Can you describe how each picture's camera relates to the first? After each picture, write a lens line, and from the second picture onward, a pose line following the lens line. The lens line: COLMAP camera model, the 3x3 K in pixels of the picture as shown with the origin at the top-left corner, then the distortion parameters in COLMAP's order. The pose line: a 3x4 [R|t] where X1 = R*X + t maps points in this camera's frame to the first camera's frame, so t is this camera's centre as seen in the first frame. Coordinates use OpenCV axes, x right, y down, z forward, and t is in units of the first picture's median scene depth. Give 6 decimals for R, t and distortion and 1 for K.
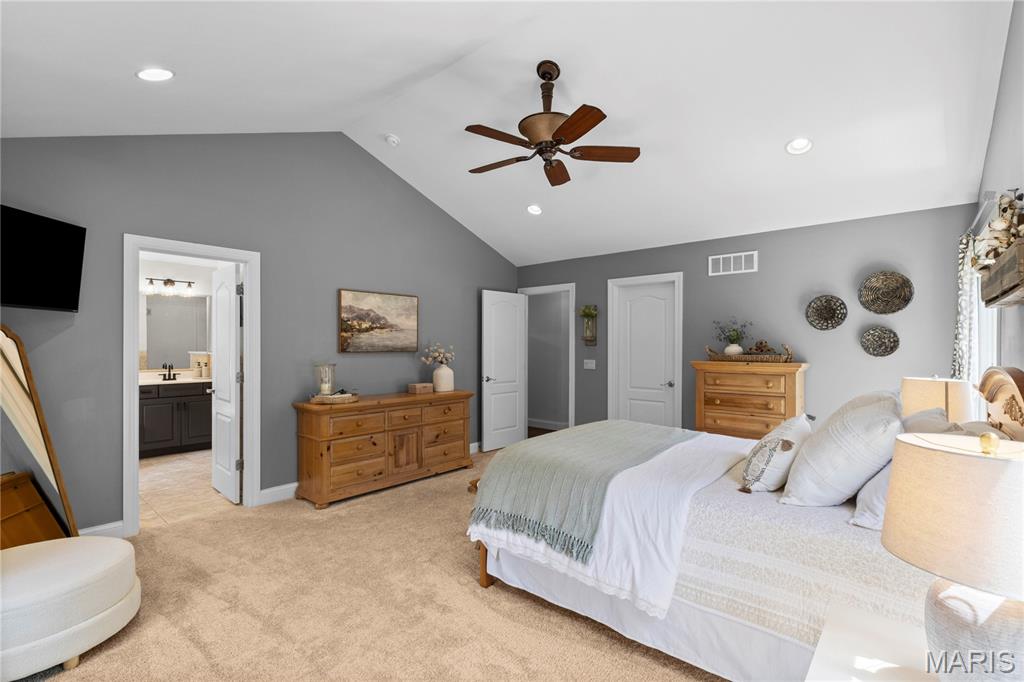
lens RADIAL K [[466.2, 0, 533.2], [0, 466.2, 344.0], [0, 0, 1]] dist [-0.013235, -0.000100]
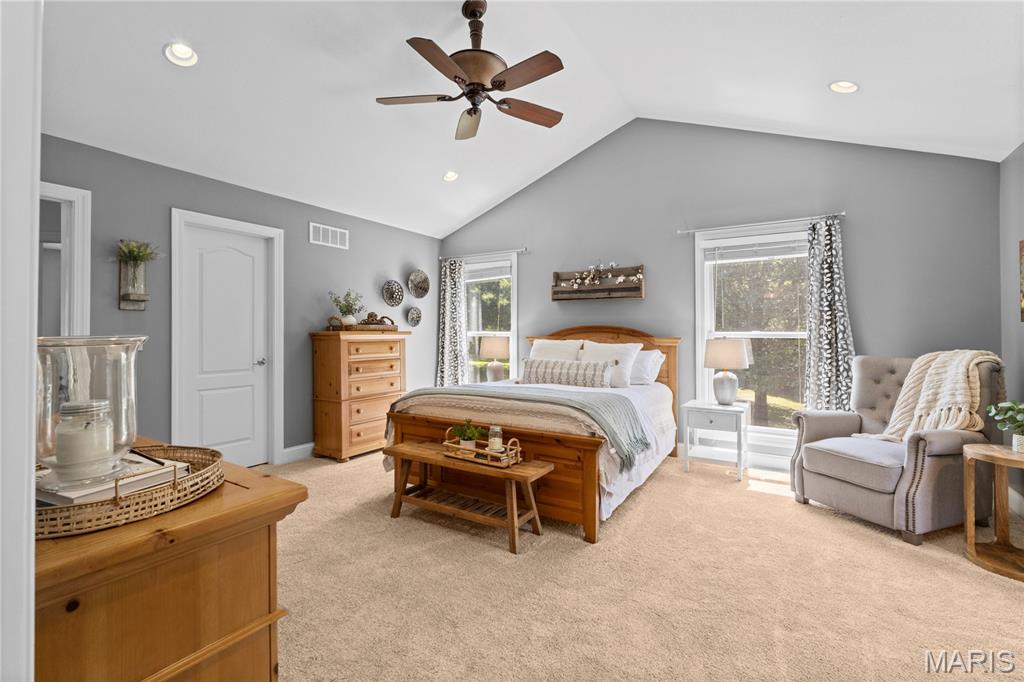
lens RADIAL K [[454.0, 0, 508.5], [0, 454.0, 339.6], [0, 0, 1]] dist [-0.002235, -0.000234]
pose [[-0.115349, -0.015578, 0.993203, -0.625902], [-0.003757, 0.999877, 0.015246, 0.037530], [-0.993318, -0.001973, -0.115393, 0.749987]]
